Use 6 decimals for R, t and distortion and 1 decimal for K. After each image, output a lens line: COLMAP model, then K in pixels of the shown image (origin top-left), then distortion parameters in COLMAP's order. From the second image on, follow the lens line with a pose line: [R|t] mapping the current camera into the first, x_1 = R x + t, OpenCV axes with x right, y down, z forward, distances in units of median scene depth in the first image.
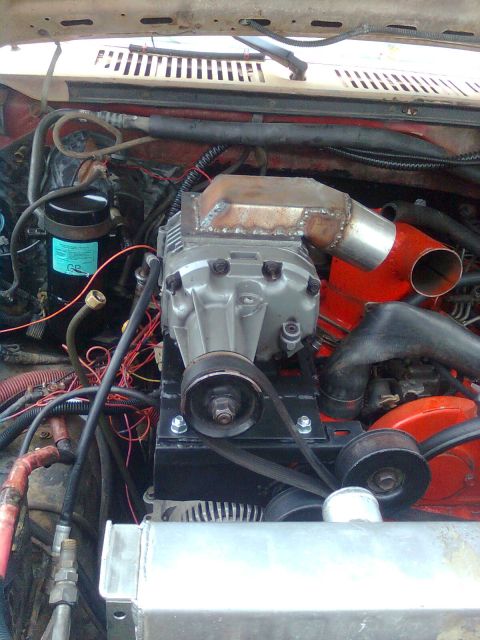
lens RADIAL K [[585.4, 0, 237.4], [0, 585.4, 343.1], [0, 0, 1]] dist [-0.042166, 0.001993]
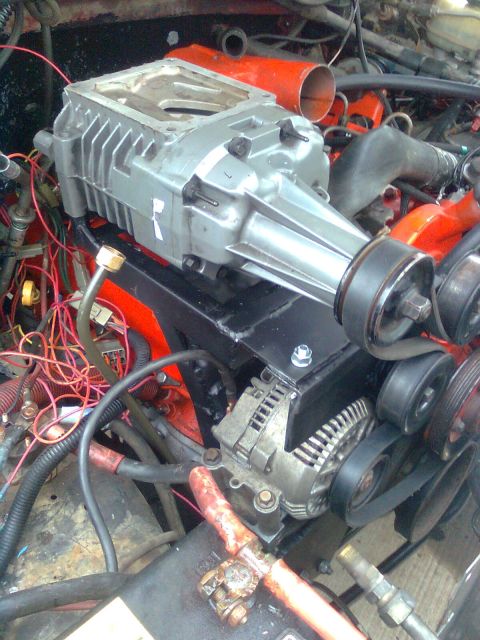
lens RADIAL K [[585.4, 0, 237.4], [0, 585.4, 343.1], [0, 0, 1]] dist [-0.042166, 0.001993]
pose [[0.769064, -0.473976, 0.428820, -0.457310], [0.371905, 0.877468, 0.302879, -0.135568], [-0.519834, -0.073453, 0.851103, 0.348563]]
